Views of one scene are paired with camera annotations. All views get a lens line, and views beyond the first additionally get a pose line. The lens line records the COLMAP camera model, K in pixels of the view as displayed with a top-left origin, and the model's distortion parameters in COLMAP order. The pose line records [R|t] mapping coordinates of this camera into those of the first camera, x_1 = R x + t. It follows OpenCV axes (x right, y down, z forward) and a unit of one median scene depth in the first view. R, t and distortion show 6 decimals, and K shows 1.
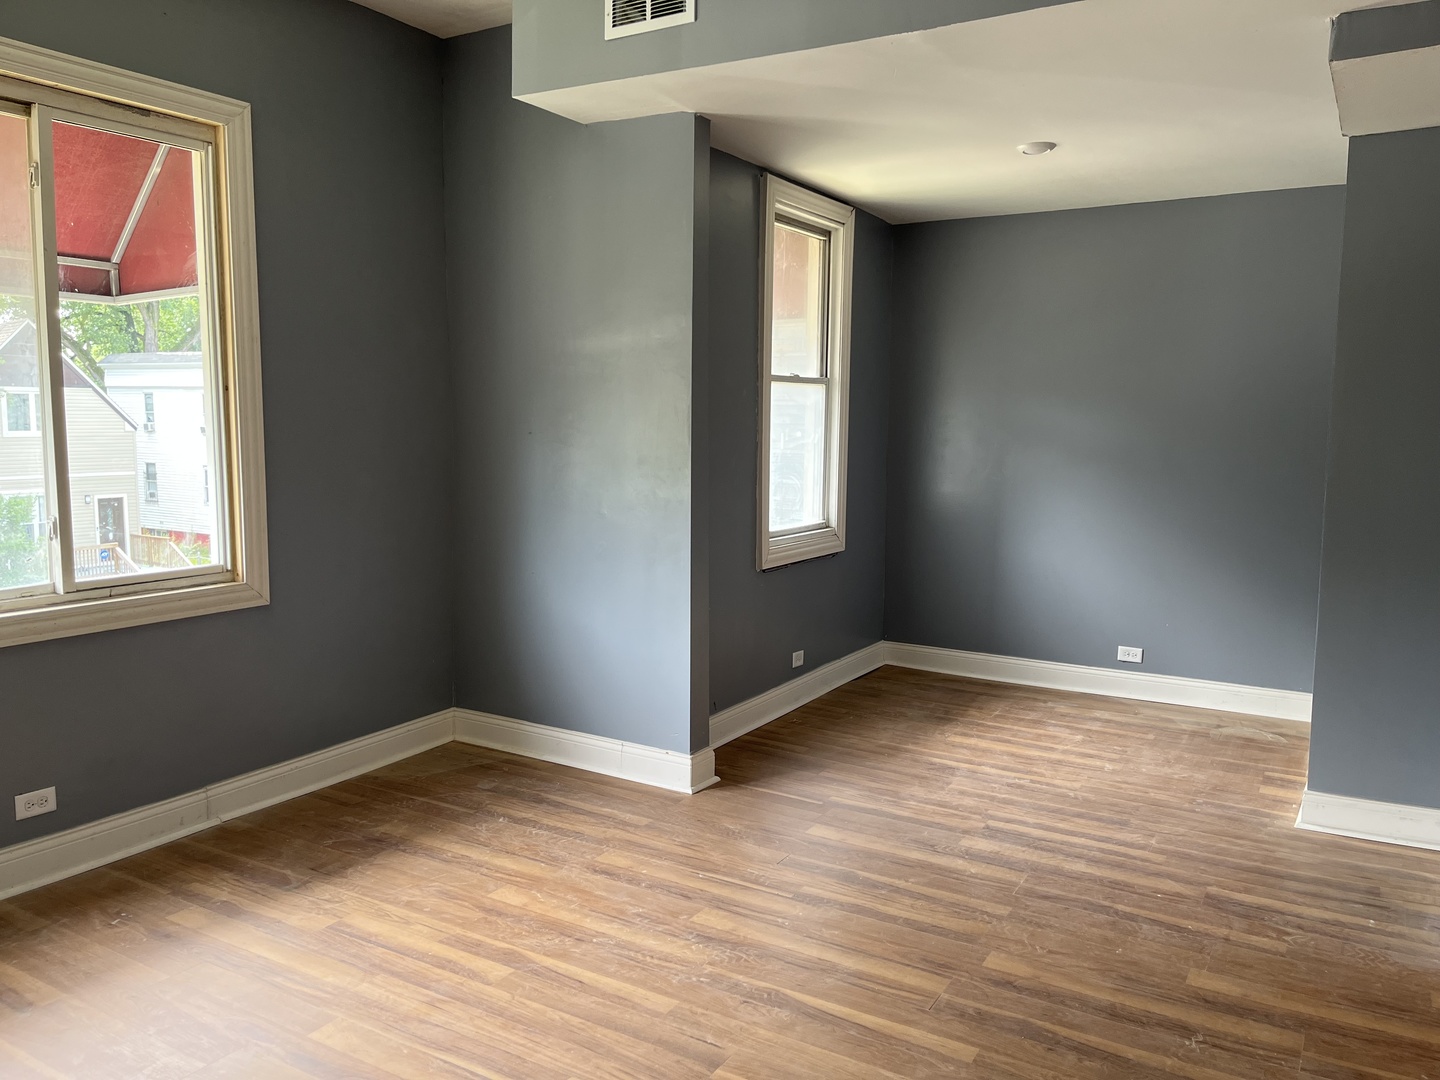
lens RADIAL K [[1092.4, 0, 732.8], [0, 1092.4, 547.5], [0, 0, 1]] dist [0.053422, -0.048037]
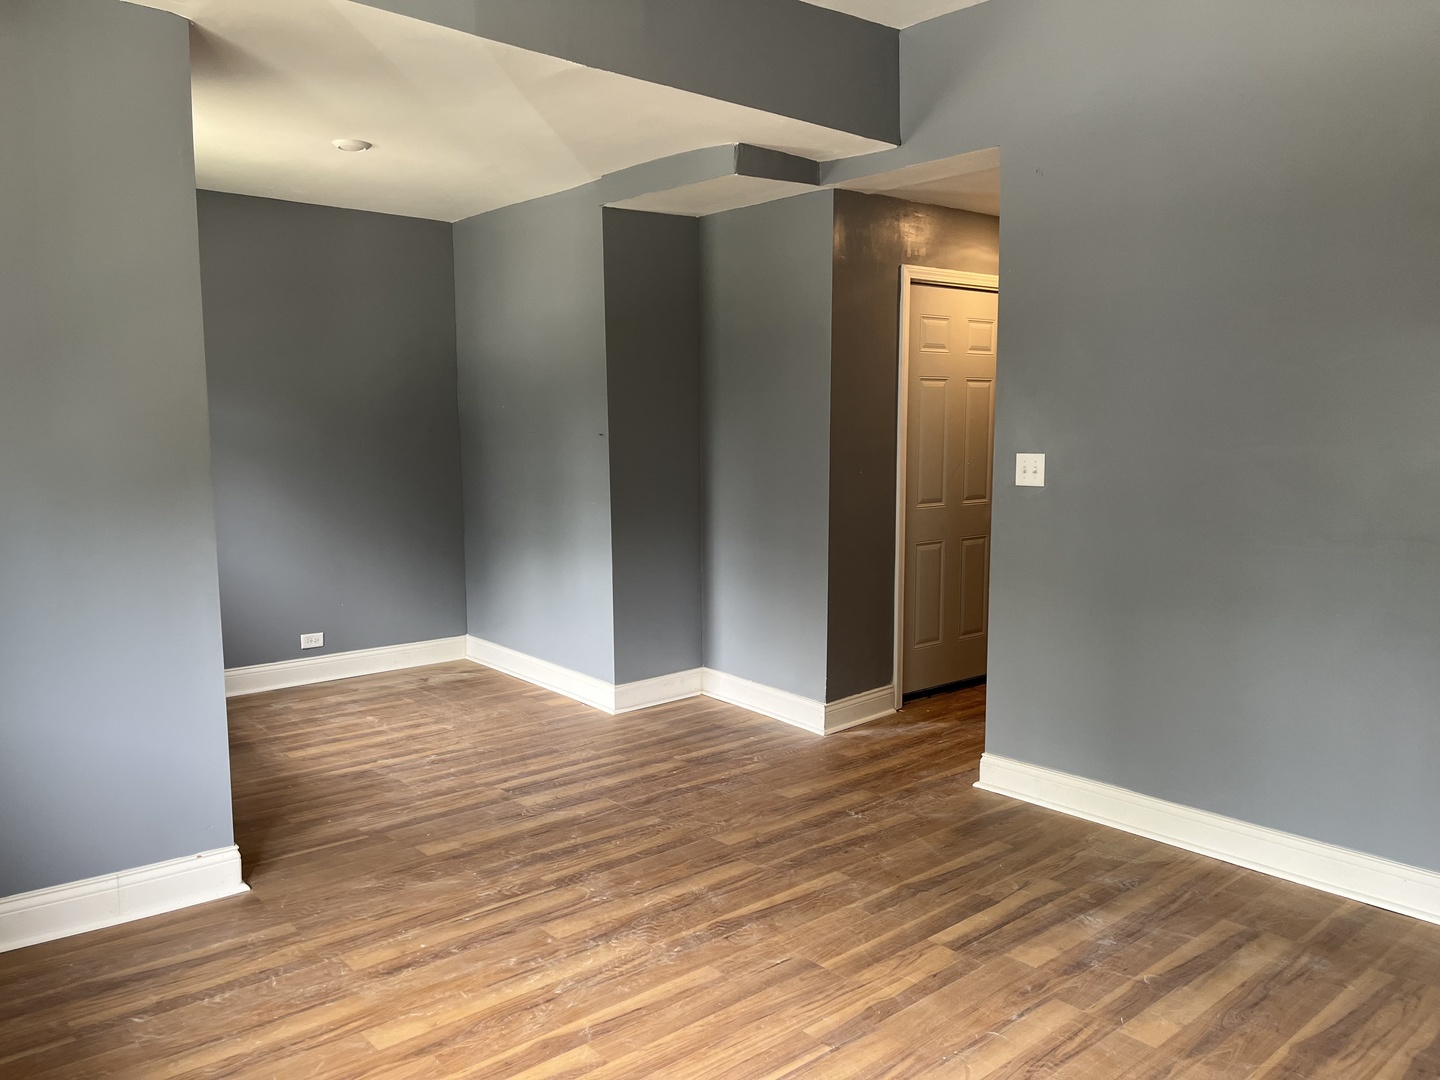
lens RADIAL K [[1092.4, 0, 730.0], [0, 1092.4, 531.9], [0, 0, 1]] dist [0.053422, -0.048037]
pose [[0.319071, -0.109285, 0.941409, -0.807929], [0.113441, 0.990592, 0.076546, -0.064998], [-0.940917, 0.082371, 0.328467, 0.485402]]
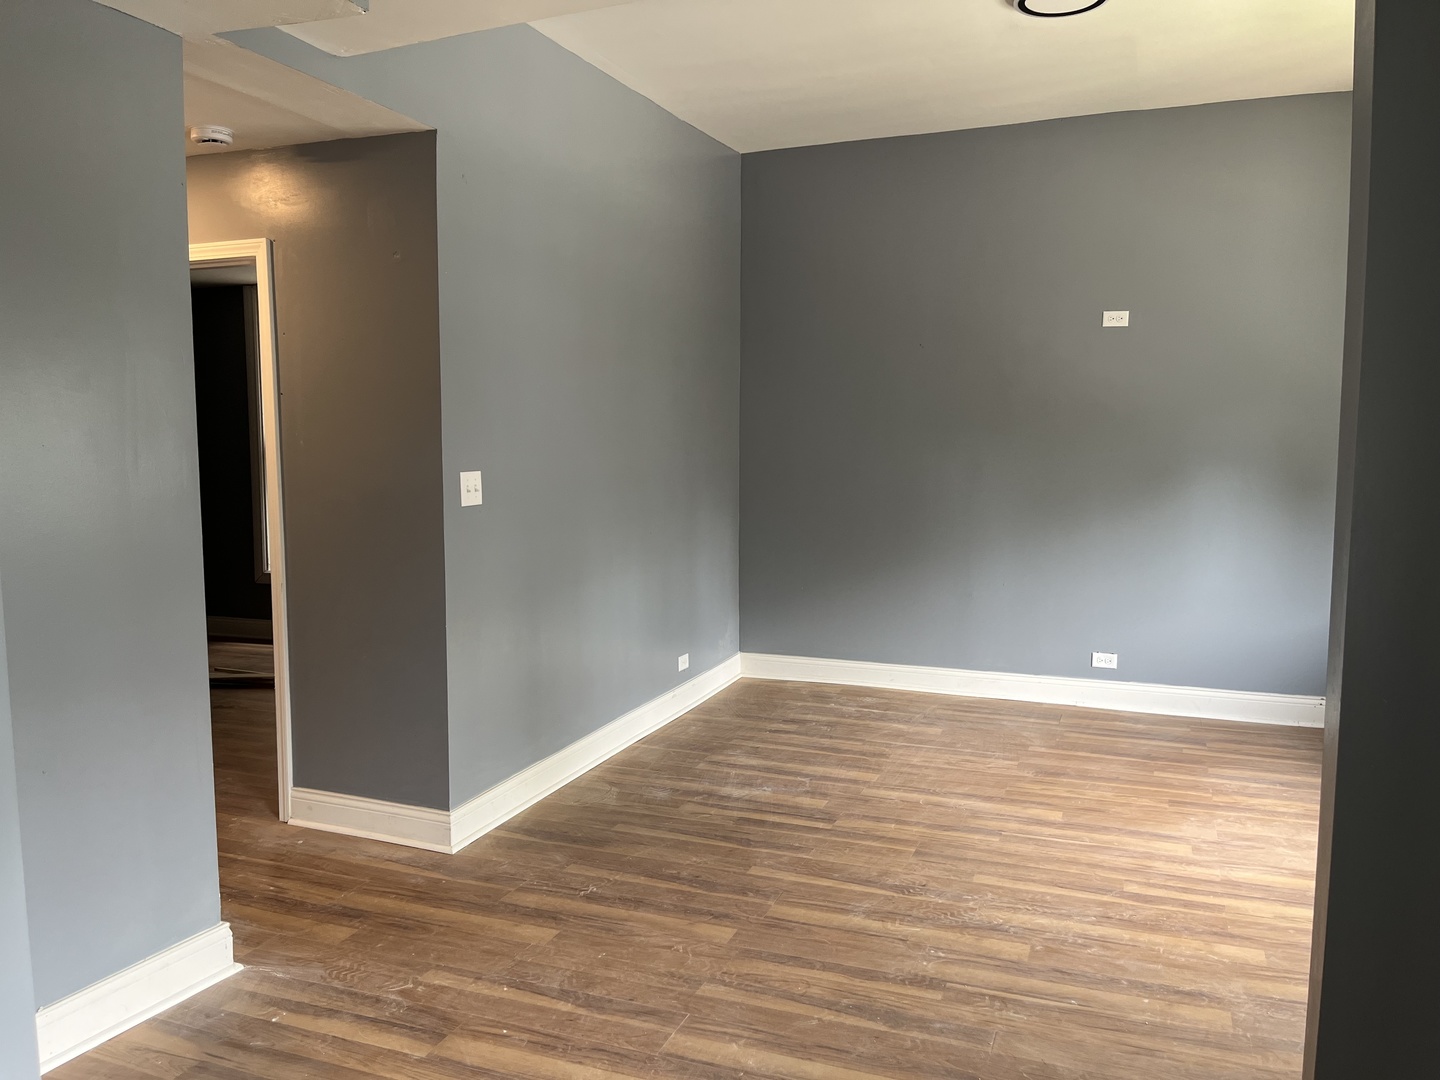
lens RADIAL K [[1092.4, 0, 716.0], [0, 1092.4, 534.8], [0, 0, 1]] dist [0.053422, -0.048037]
pose [[-0.989233, 0.005829, -0.146230, 0.353712], [-0.024258, 0.978854, 0.203119, -0.195091], [0.144322, 0.204479, -0.968173, 1.724630]]
